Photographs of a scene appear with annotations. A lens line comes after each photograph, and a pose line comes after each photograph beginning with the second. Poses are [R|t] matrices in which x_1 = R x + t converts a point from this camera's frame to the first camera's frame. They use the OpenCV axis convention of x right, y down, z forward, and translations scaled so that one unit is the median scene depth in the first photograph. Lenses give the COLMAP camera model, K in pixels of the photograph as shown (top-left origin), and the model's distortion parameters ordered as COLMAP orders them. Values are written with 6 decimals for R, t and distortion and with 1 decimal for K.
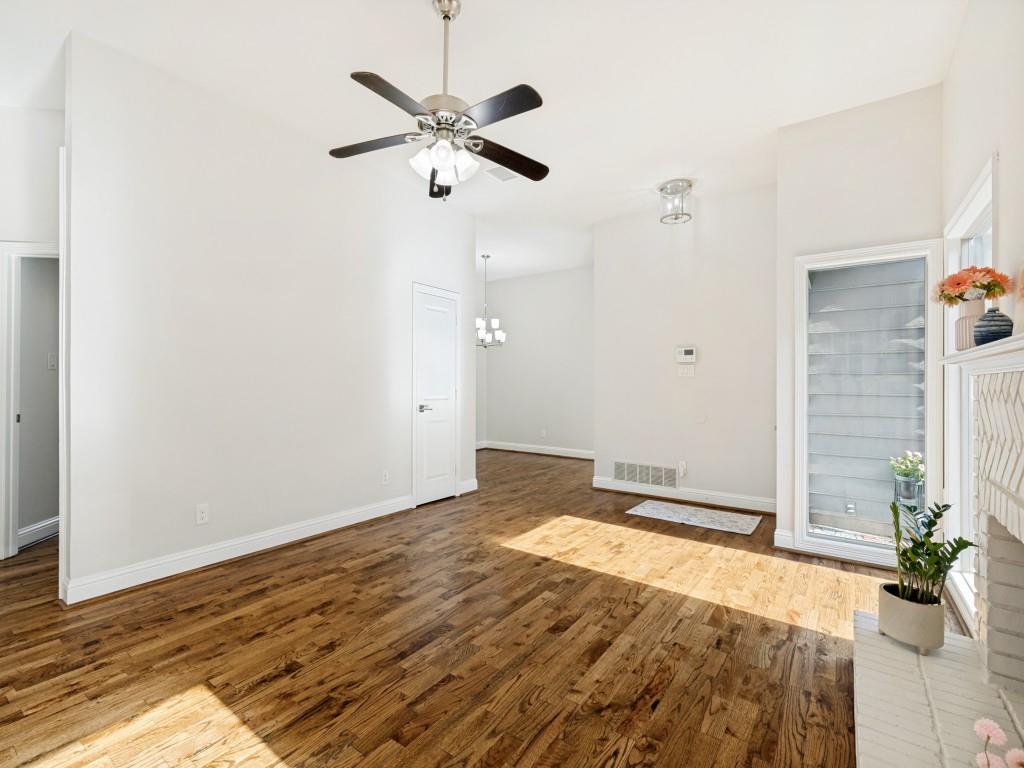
lens RADIAL K [[462.4, 0, 512.0], [0, 462.4, 384.0], [0, 0, 1]] dist [0.000418, -0.000448]
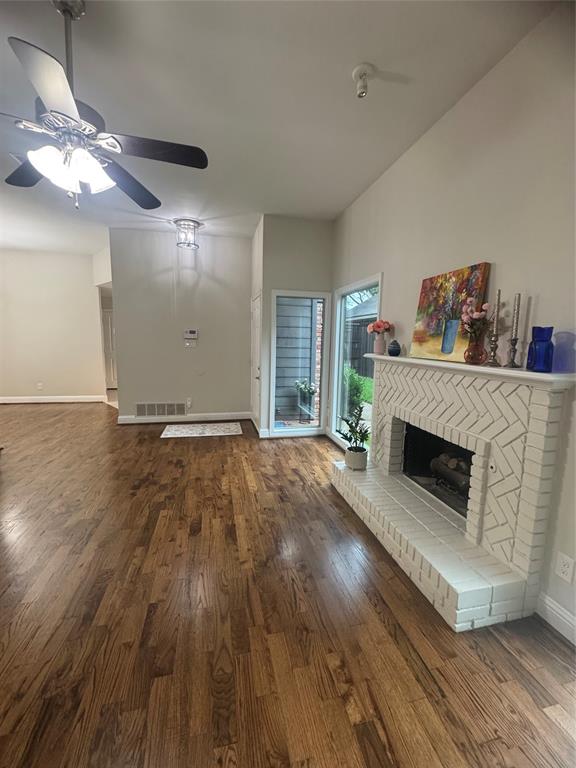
lens RADIAL K [[325.1, 0, 288.0], [0, 325.1, 384.0], [0, 0, 1]] dist [-0.002241, -0.000100]
pose [[0.667137, -0.096802, 0.738618, -0.390296], [-0.015169, 0.989550, 0.143390, -0.040871], [-0.744780, -0.106865, 0.658697, 0.221015]]
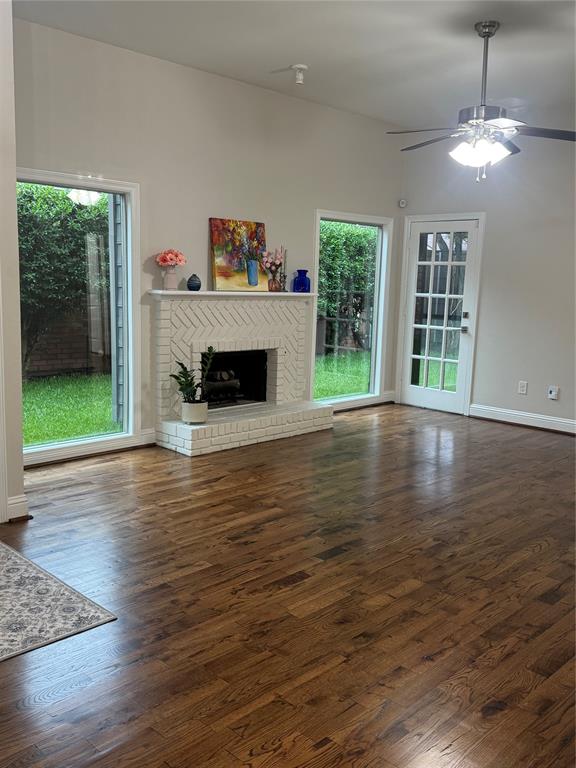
lens RADIAL K [[728.3, 0, 288.0], [0, 728.3, 384.0], [0, 0, 1]] dist [0.109645, -0.005373]
pose [[-0.987010, -0.068273, 0.145427, 0.033627], [-0.046036, 0.987442, 0.151127, -0.056468], [-0.153919, 0.142470, -0.977758, 3.164417]]
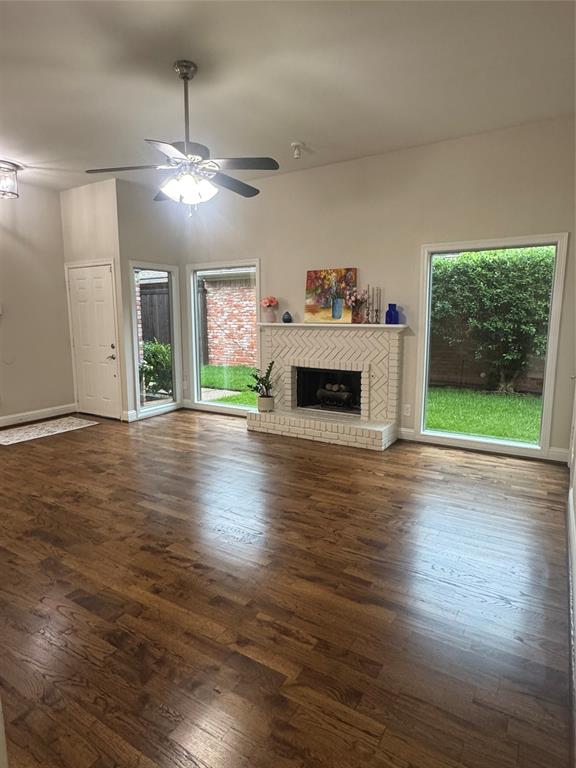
lens RADIAL K [[436.9, 0, 289.8], [0, 436.9, 381.2], [0, 0, 1]] dist [0.002234, 0.000545]
pose [[-0.056478, -0.158352, 0.985766, -1.464898], [0.000648, 0.987336, 0.158642, -0.037828], [-0.998404, 0.009599, -0.055660, 0.830617]]
